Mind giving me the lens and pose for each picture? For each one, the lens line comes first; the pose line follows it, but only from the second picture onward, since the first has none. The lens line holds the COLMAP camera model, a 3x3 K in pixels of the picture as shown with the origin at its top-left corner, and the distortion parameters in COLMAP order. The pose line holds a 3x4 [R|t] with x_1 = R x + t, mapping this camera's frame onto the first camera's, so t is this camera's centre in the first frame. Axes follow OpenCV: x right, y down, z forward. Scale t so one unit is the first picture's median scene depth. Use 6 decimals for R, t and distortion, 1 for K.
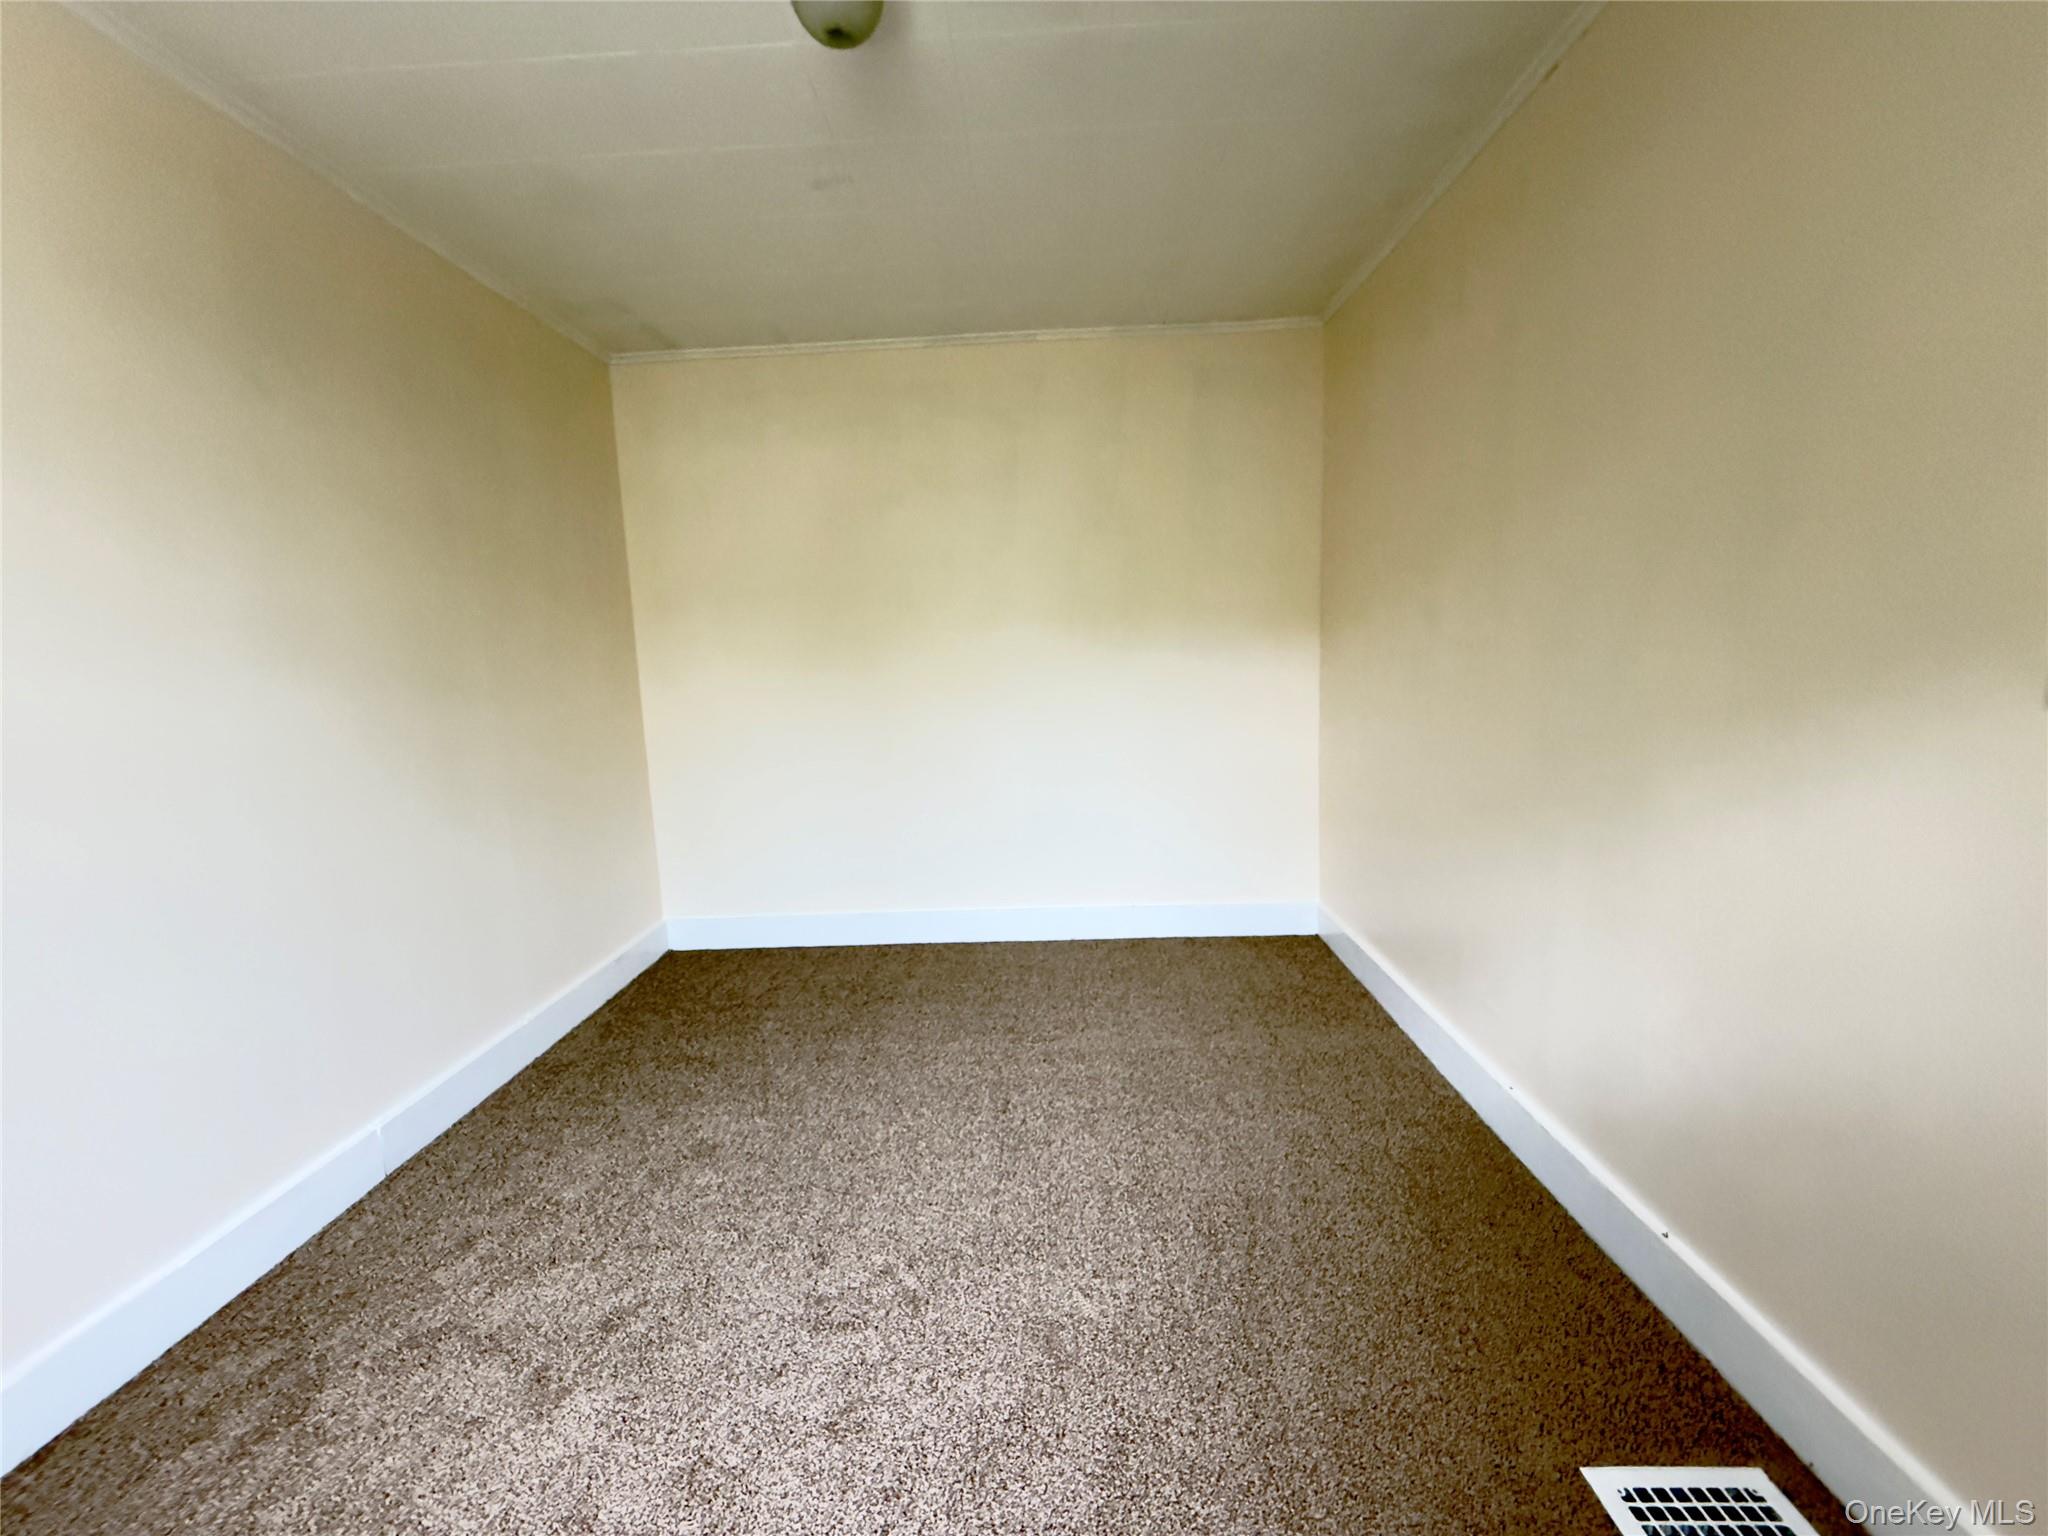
lens RADIAL K [[818.8, 0, 1025.3], [0, 818.8, 770.9], [0, 0, 1]] dist [-0.000623, -0.000147]
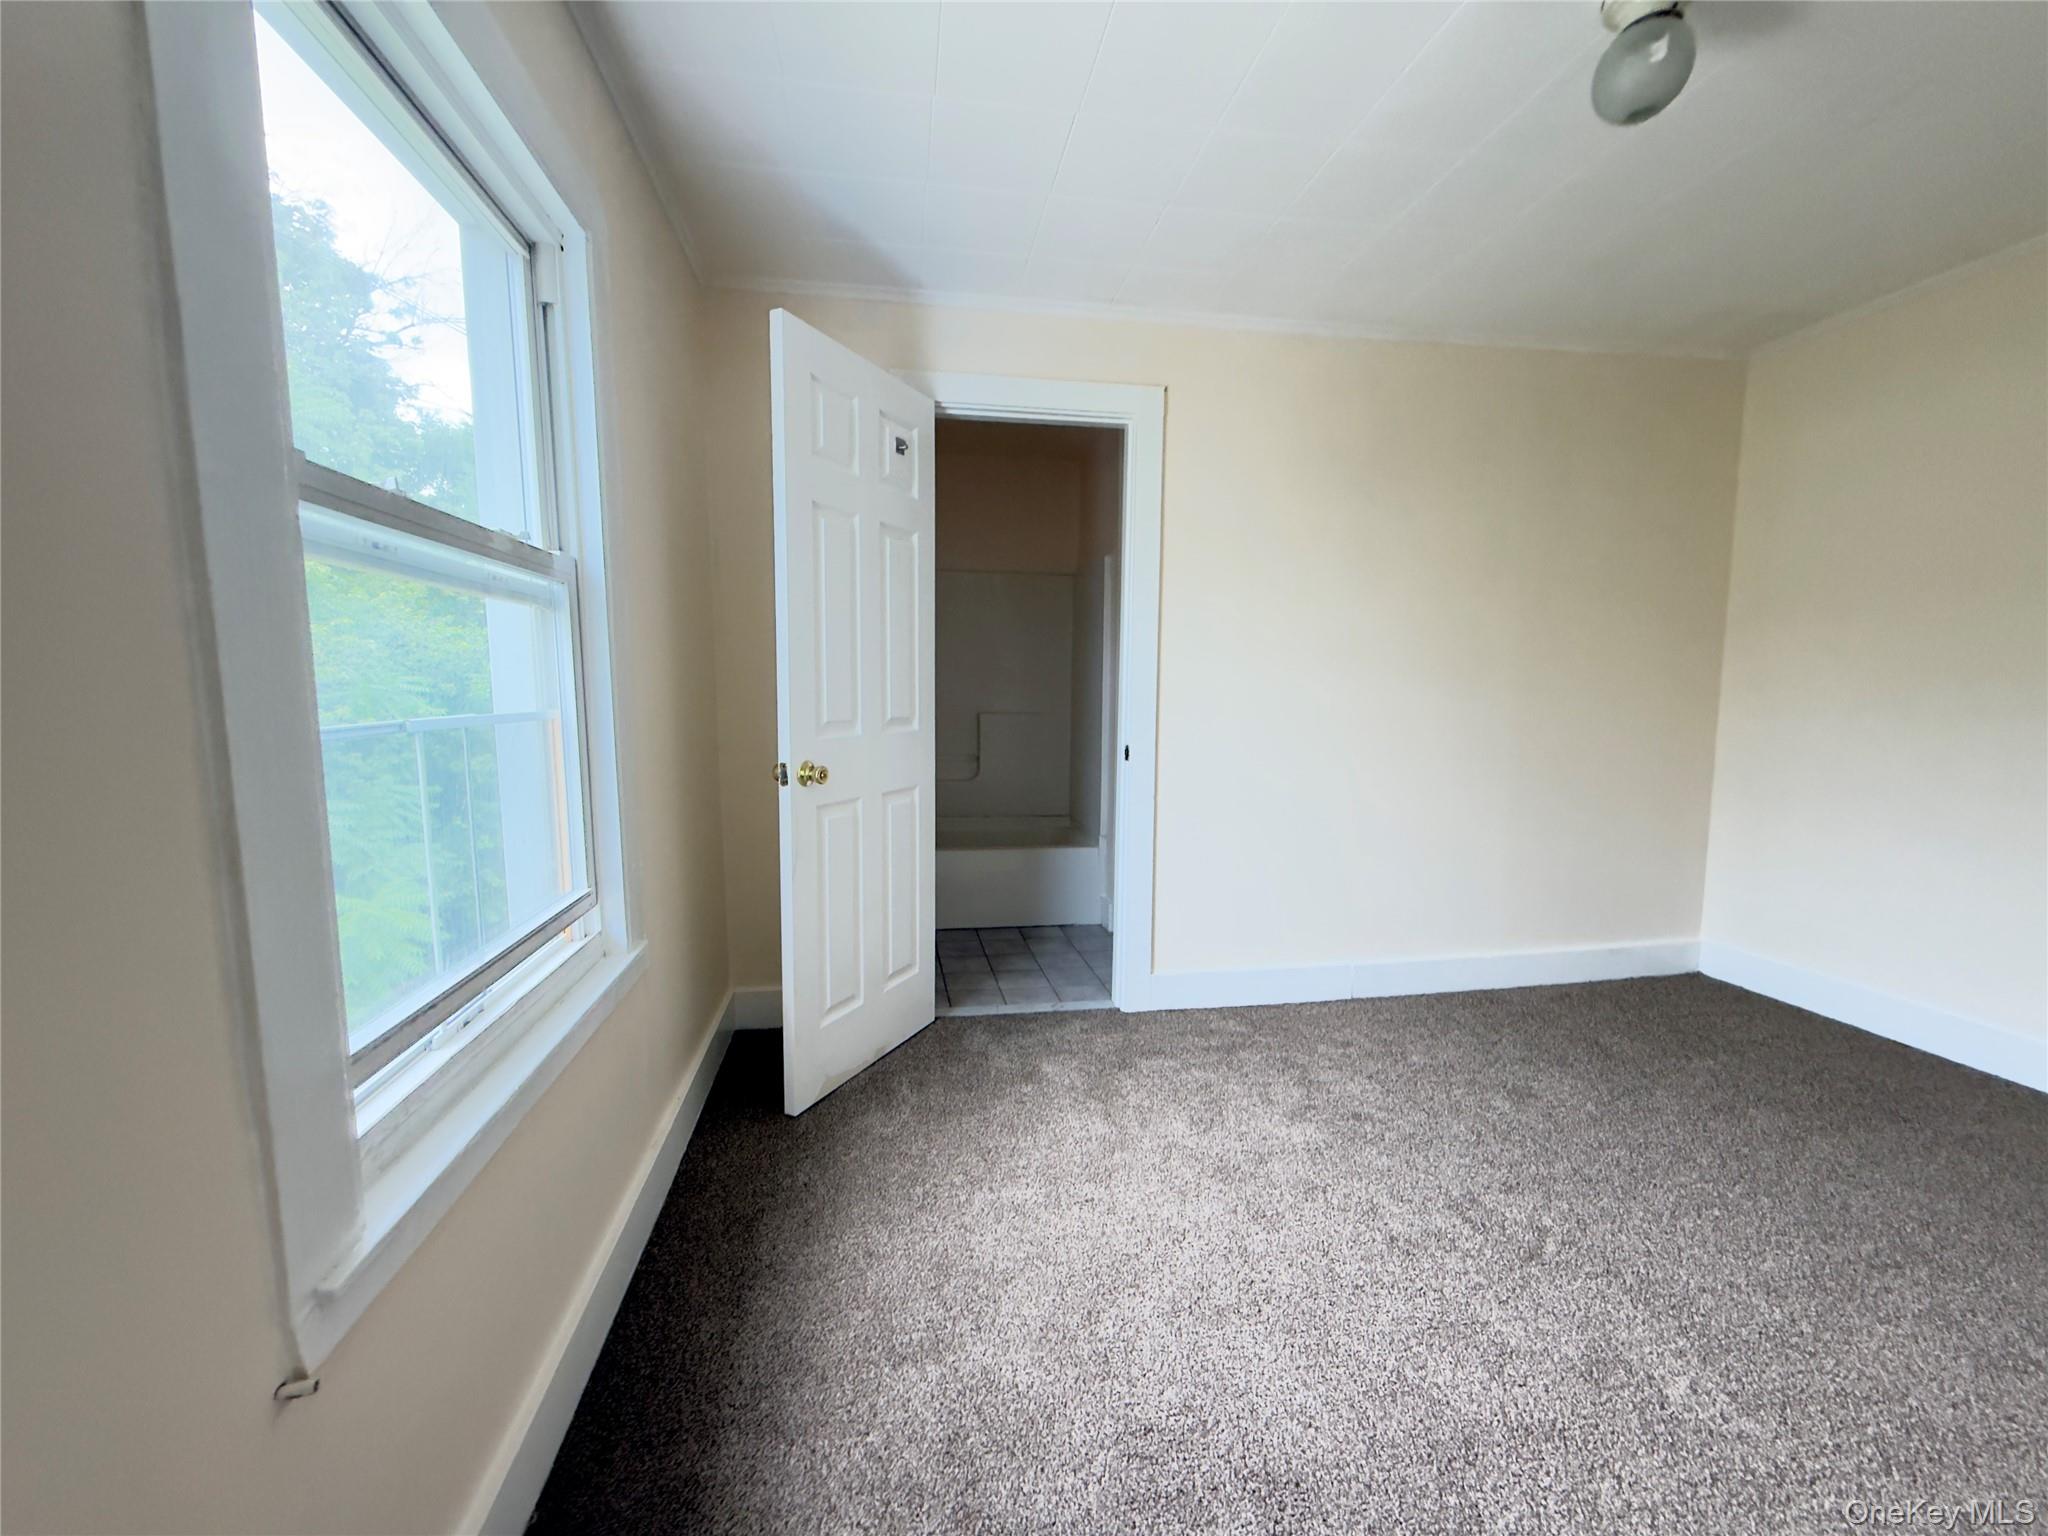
lens RADIAL K [[818.8, 0, 1009.1], [0, 818.8, 771.8], [0, 0, 1]] dist [-0.000623, -0.000147]
pose [[0.170407, 0.132681, -0.976400, 0.776061], [-0.135354, 0.984652, 0.110180, -0.013016], [0.976033, 0.113384, 0.185750, 0.044035]]
